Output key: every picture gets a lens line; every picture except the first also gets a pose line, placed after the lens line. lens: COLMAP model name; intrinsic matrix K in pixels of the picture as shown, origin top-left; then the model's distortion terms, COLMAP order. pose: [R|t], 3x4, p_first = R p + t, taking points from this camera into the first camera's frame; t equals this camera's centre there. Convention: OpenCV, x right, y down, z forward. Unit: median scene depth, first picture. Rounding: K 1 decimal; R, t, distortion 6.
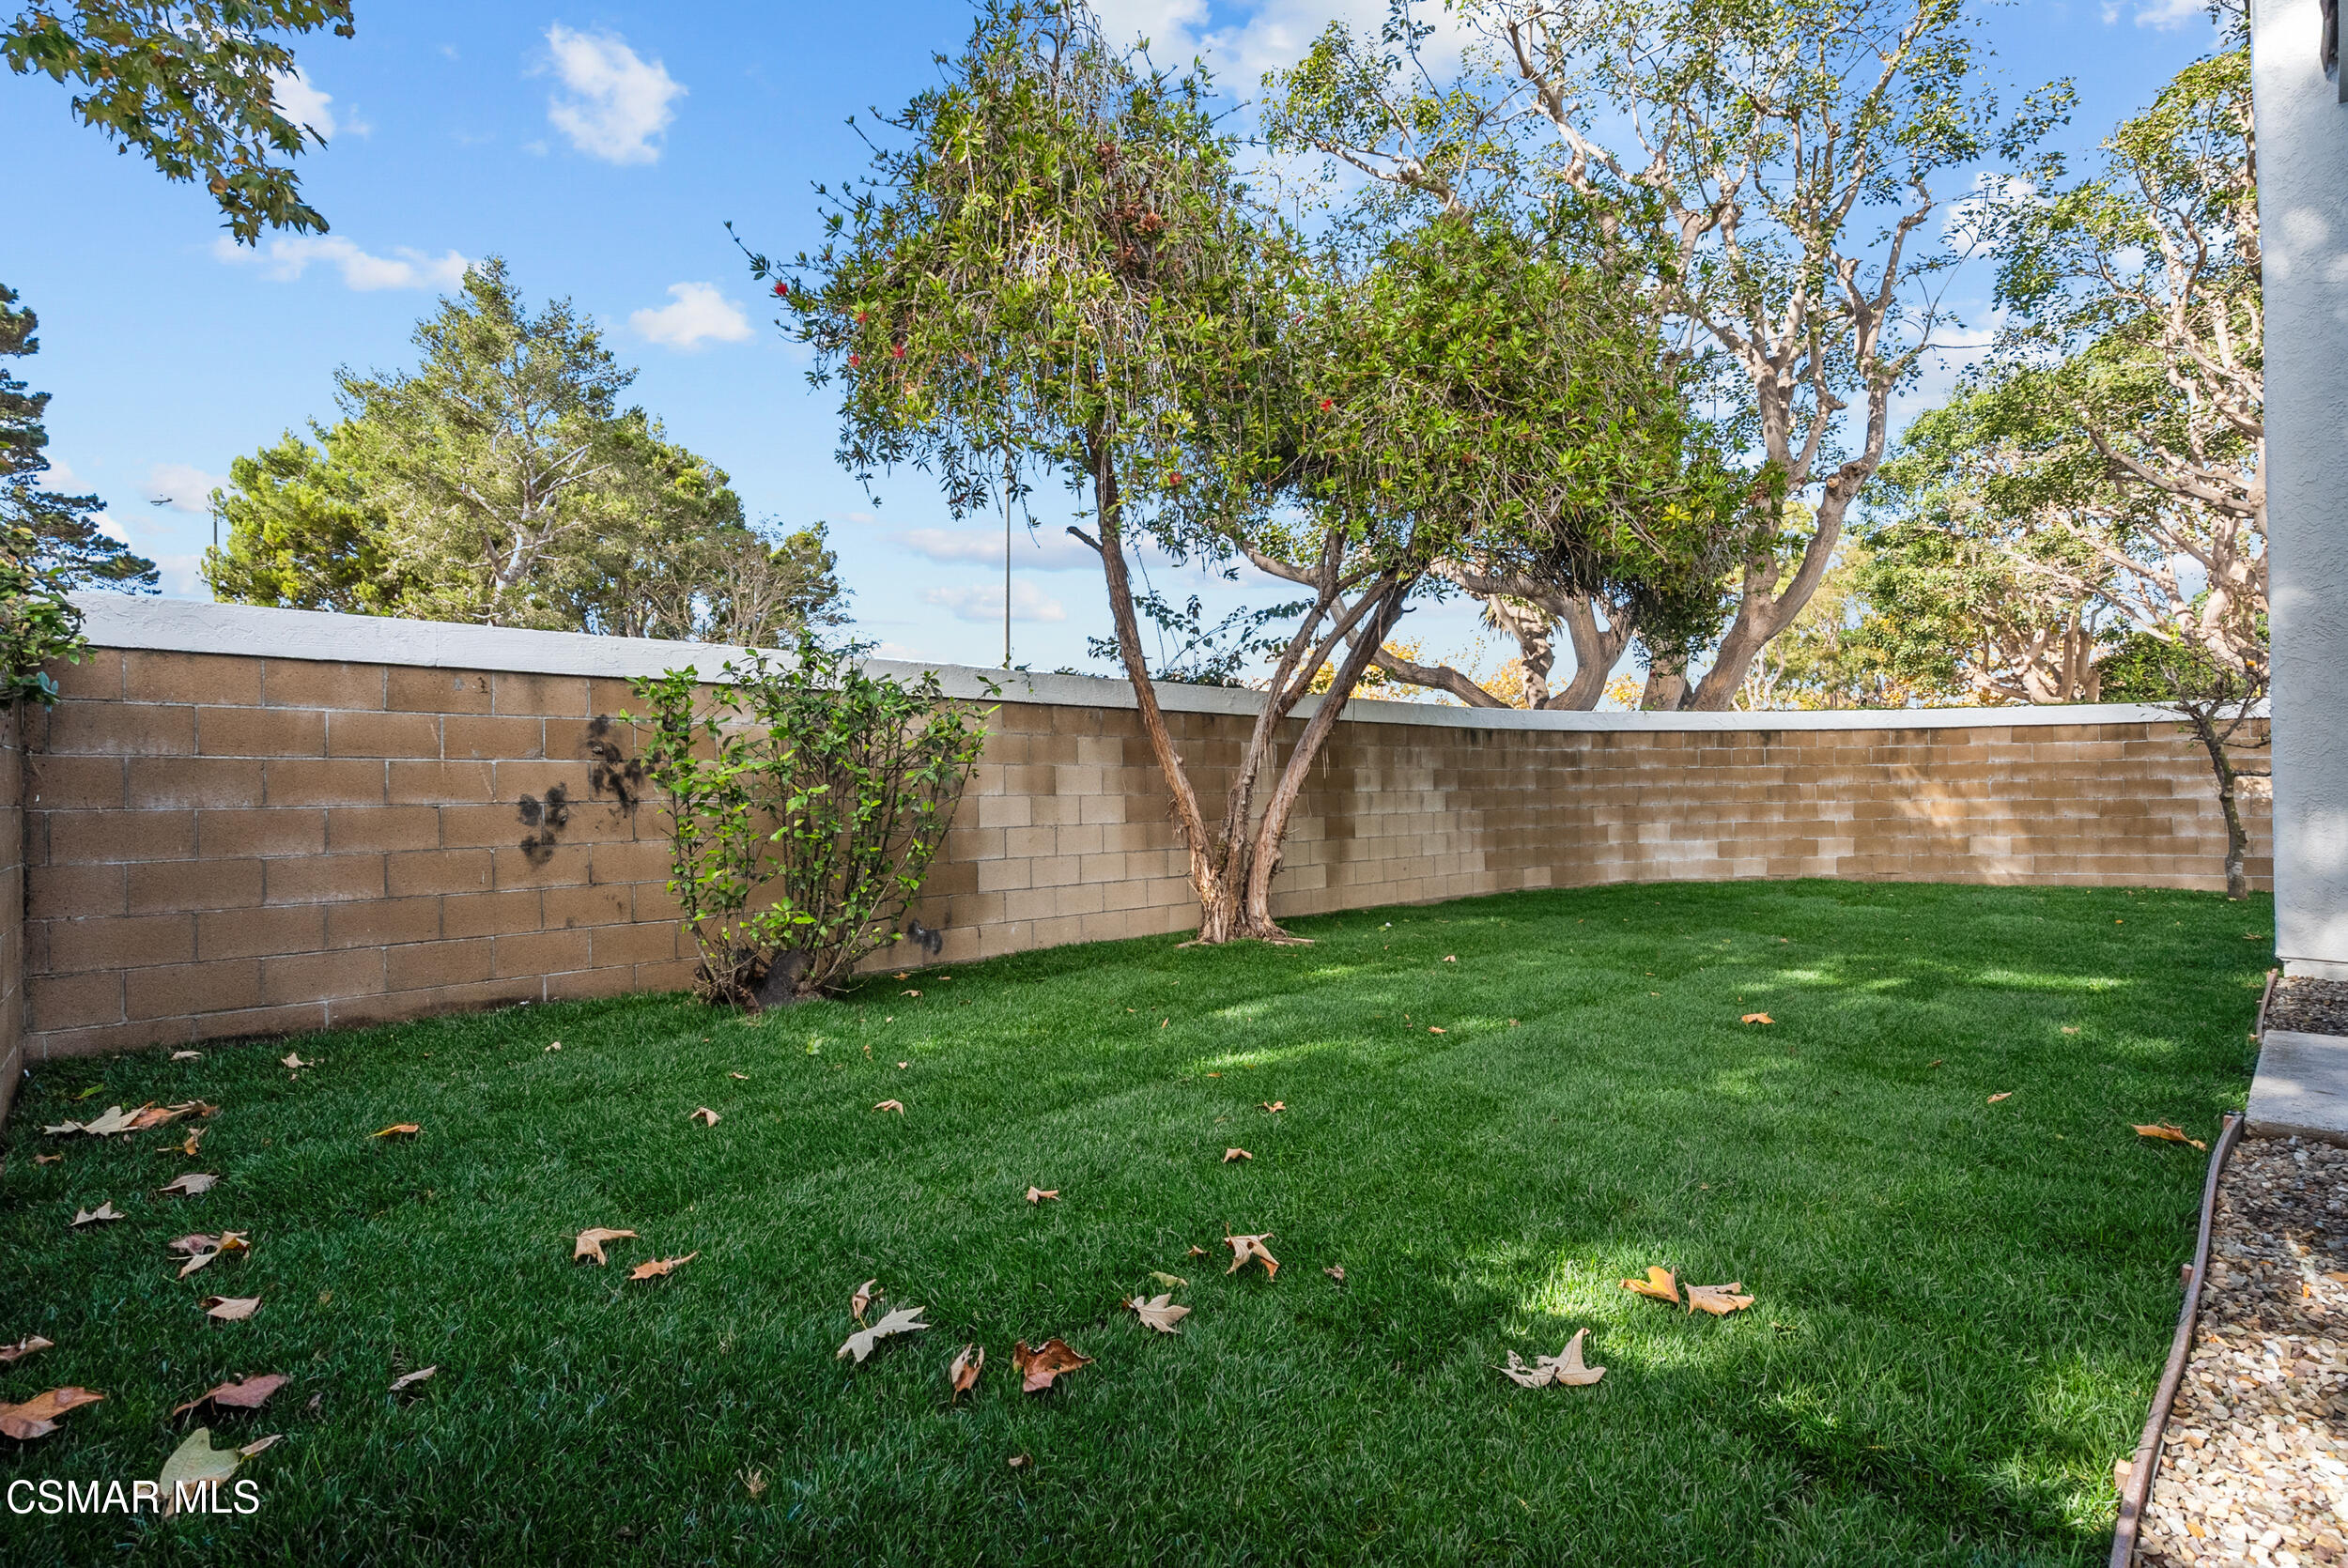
lens RADIAL K [[1095.5, 0, 1165.9], [0, 1095.5, 782.0], [0, 0, 1]] dist [-0.003300, 0.005464]
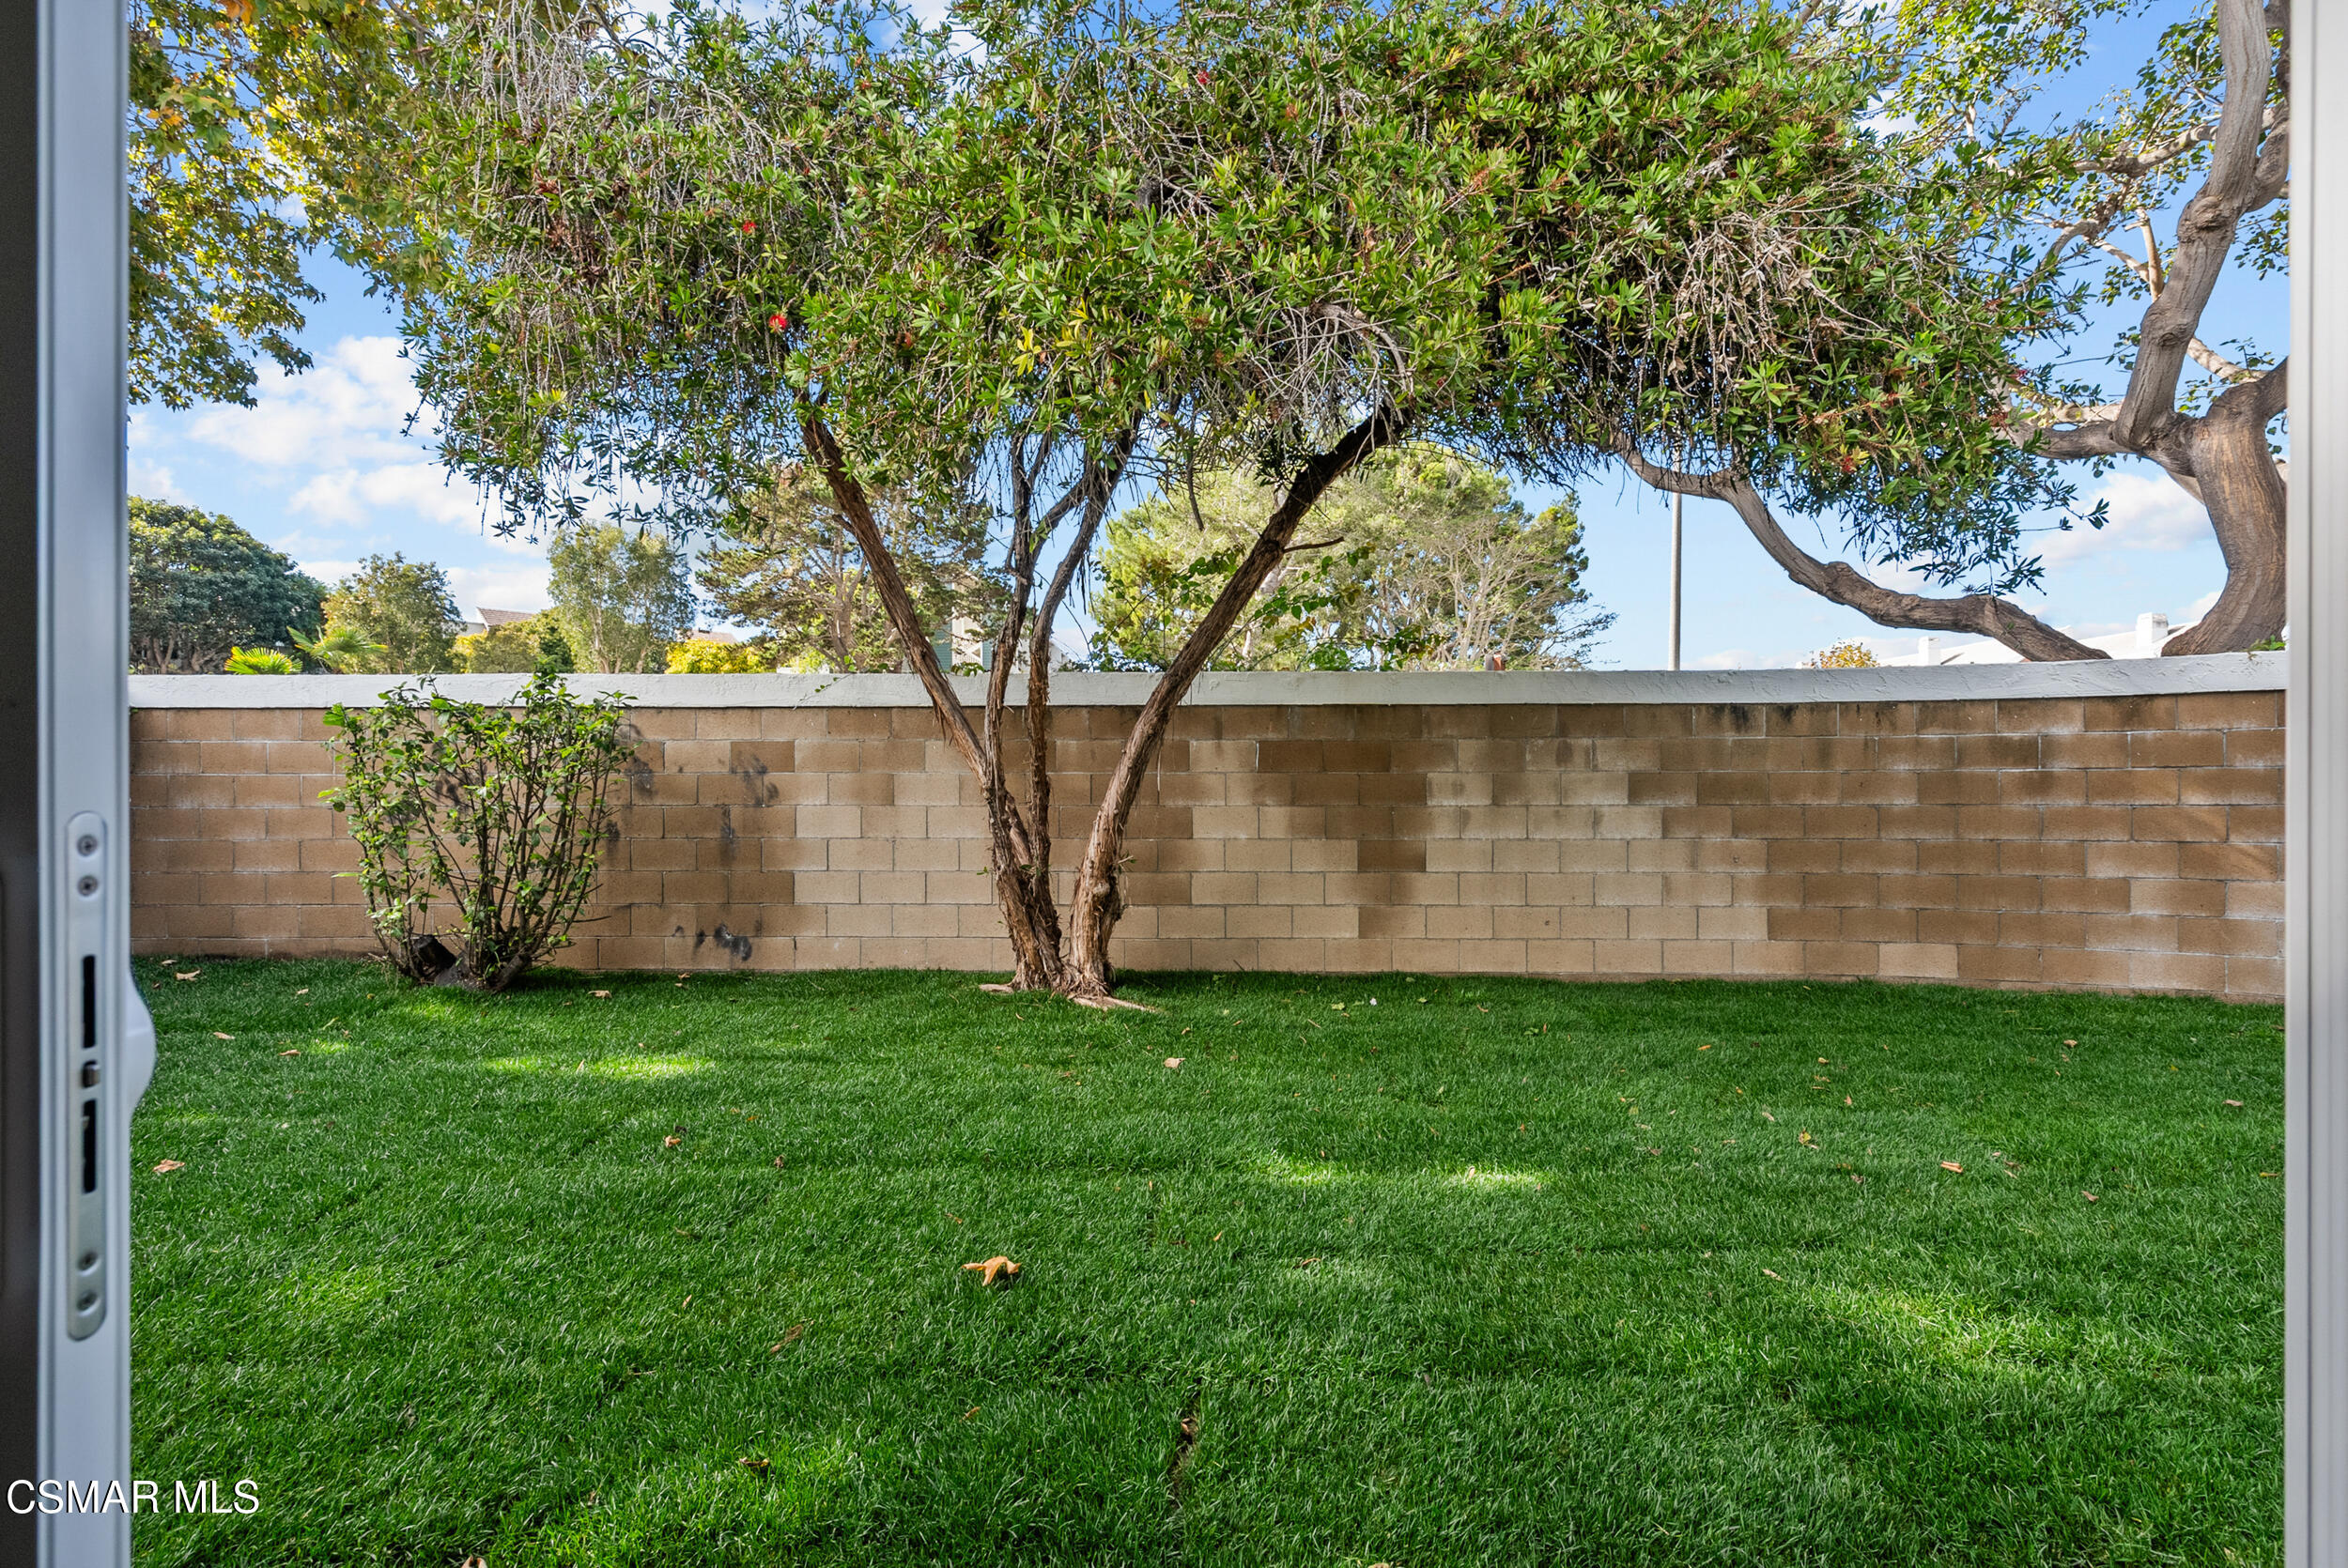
lens RADIAL K [[1095.5, 0, 1165.9], [0, 1095.5, 782.0], [0, 0, 1]] dist [-0.003300, 0.005464]
pose [[0.713515, 0.012707, -0.700524, 0.557625], [-0.000555, 0.999845, 0.017572, -0.018792], [0.700639, -0.012149, 0.713412, 0.394758]]
